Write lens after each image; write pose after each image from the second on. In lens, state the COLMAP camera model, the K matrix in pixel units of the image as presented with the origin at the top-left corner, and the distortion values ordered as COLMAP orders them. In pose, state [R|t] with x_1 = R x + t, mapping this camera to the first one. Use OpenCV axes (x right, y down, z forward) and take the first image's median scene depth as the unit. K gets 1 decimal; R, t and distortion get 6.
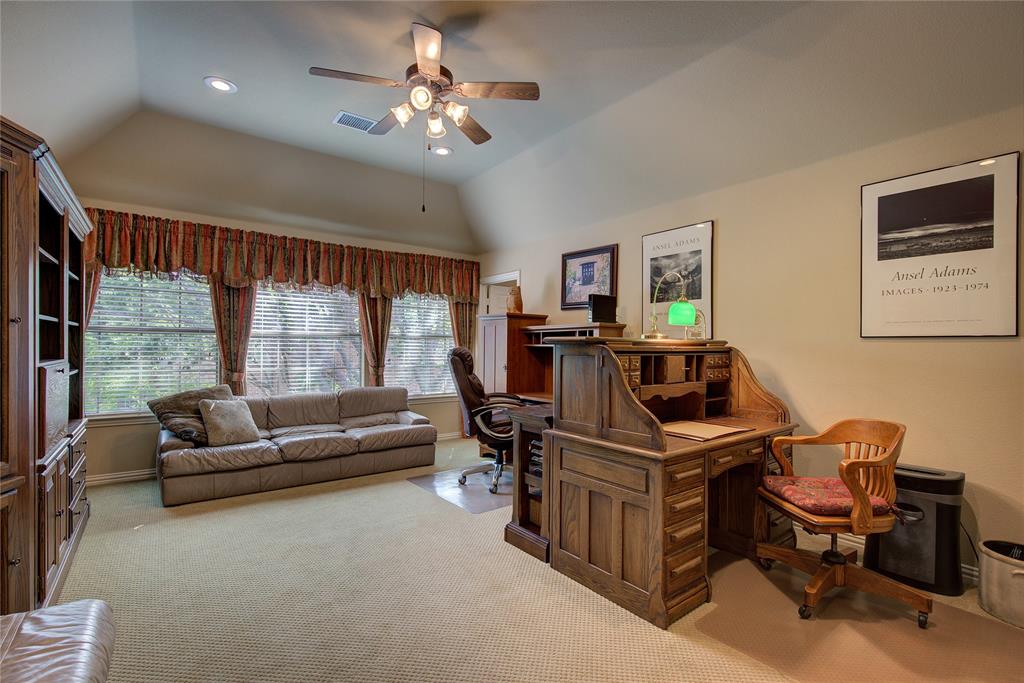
lens RADIAL K [[464.3, 0, 511.7], [0, 464.3, 343.4], [0, 0, 1]] dist [-0.007260, 0.002872]
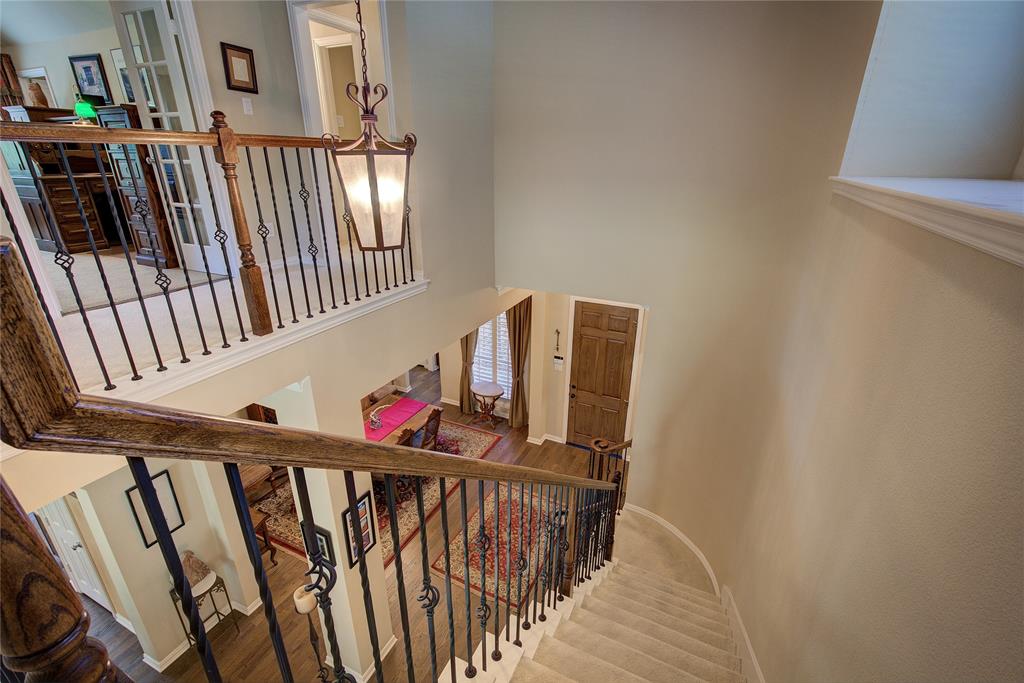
lens RADIAL K [[464.3, 0, 512.0], [0, 464.3, 343.9], [0, 0, 1]] dist [-0.007260, 0.002872]
pose [[0.890757, -0.167771, 0.422380, 0.538070], [-0.004722, 0.925904, 0.377730, 0.054681], [-0.454456, -0.338460, 0.823963, -0.888831]]
